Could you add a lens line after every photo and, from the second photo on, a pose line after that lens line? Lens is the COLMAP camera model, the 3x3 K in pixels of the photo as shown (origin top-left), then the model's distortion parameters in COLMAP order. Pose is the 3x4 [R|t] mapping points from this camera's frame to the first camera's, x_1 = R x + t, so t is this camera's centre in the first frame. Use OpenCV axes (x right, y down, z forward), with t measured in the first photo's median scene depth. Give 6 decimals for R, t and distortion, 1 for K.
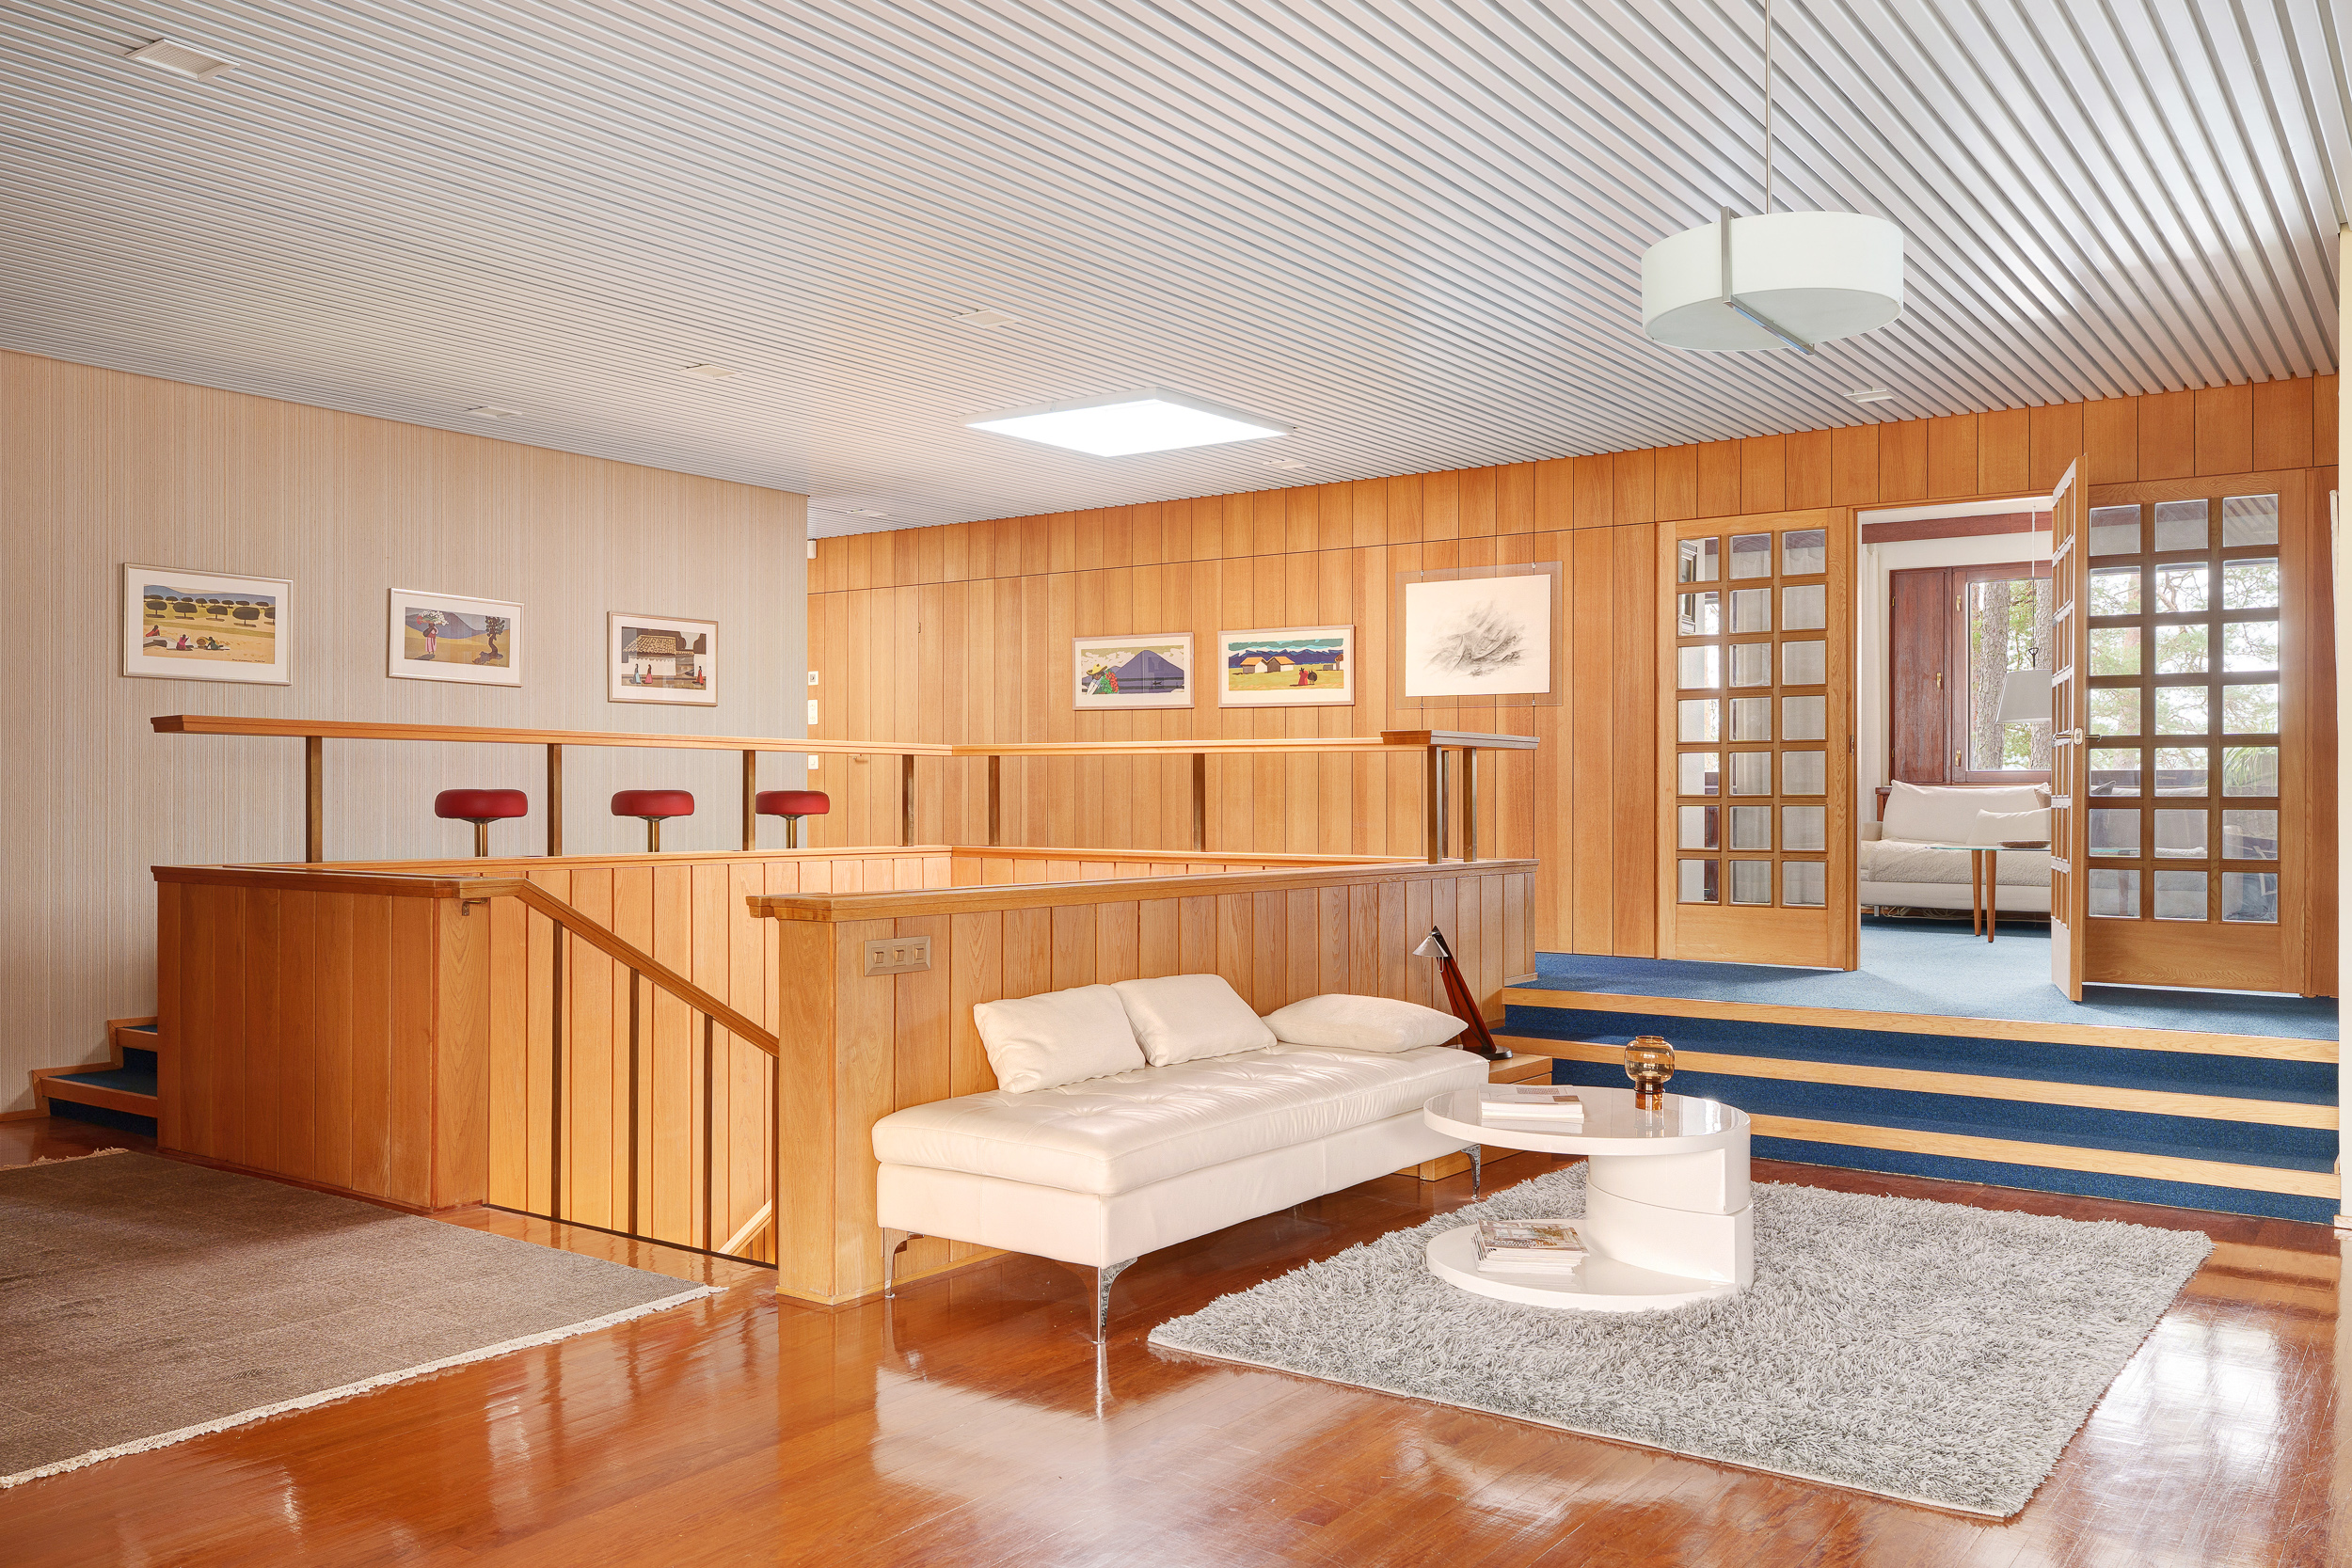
lens RADIAL K [[1893.7, 0, 1173.7], [0, 1893.7, 795.2], [0, 0, 1]] dist [0.002290, -0.001051]
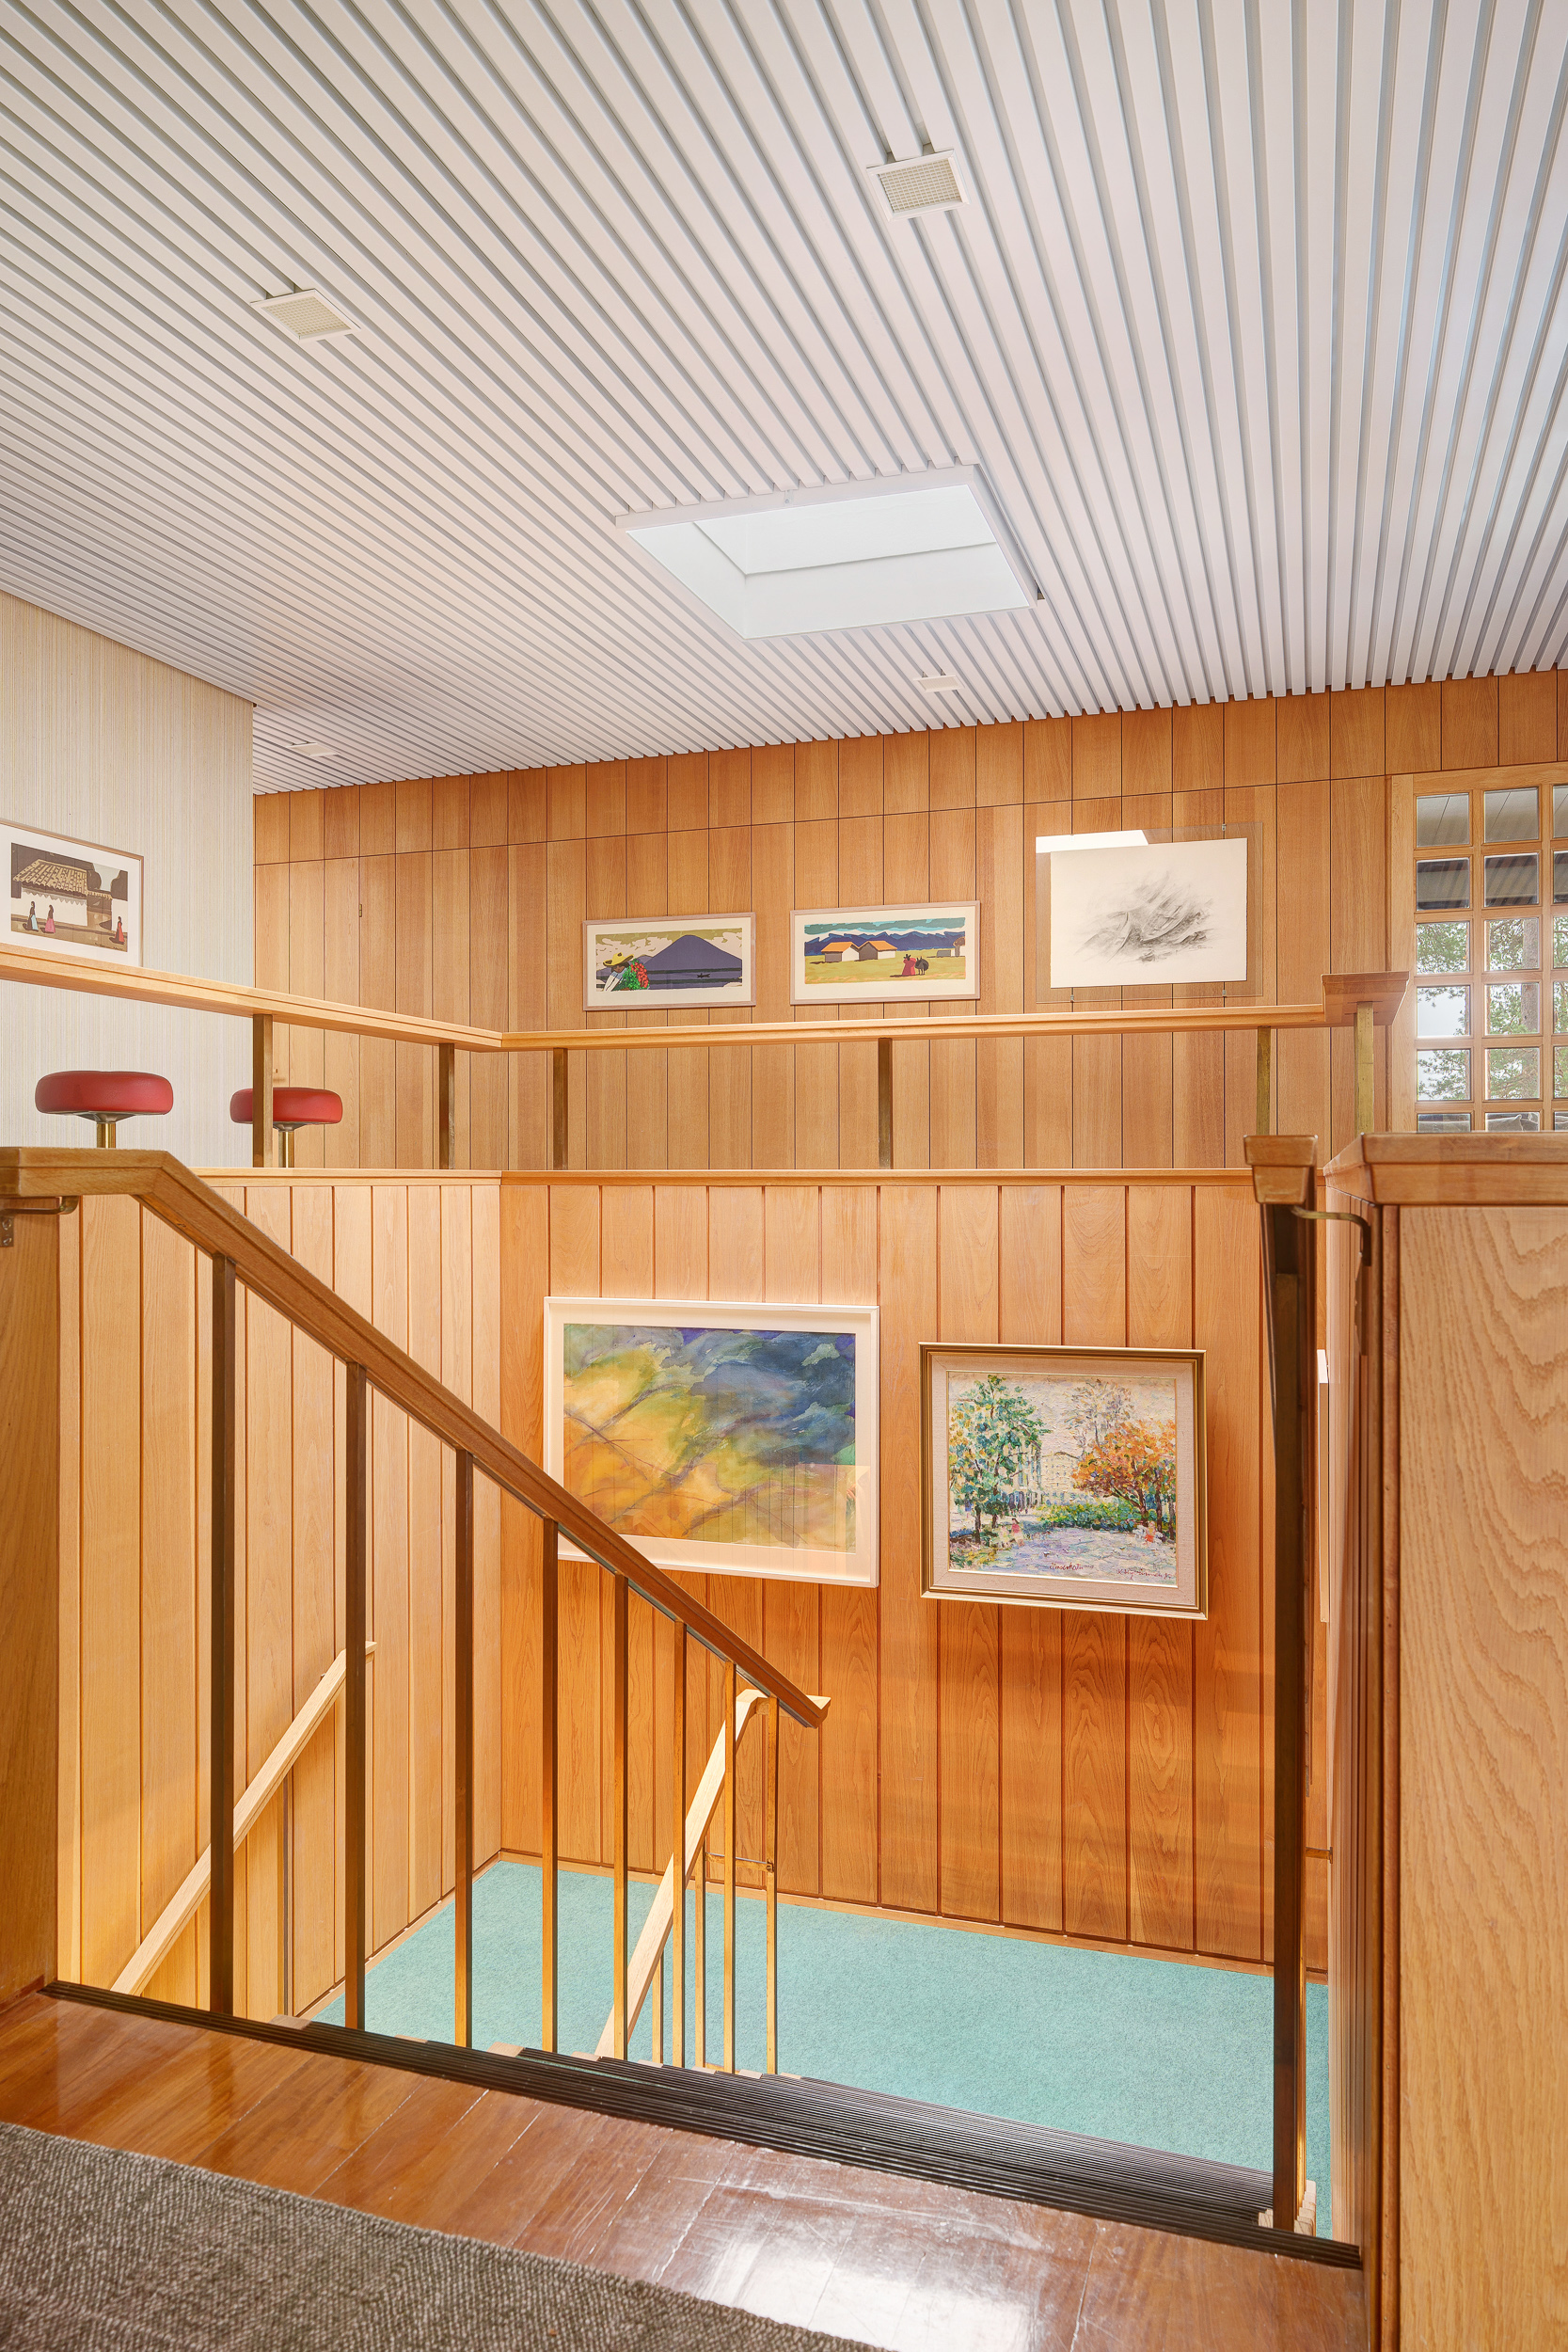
lens RADIAL K [[1565.2, 0, 786.9], [0, 1565.2, 1158.0], [0, 0, 1]] dist [-0.002084, 0.002233]
pose [[0.957589, -0.001689, 0.288131, -0.179761], [0.005318, 0.999916, -0.011812, 0.028719], [-0.288087, 0.012843, 0.957518, 0.375585]]
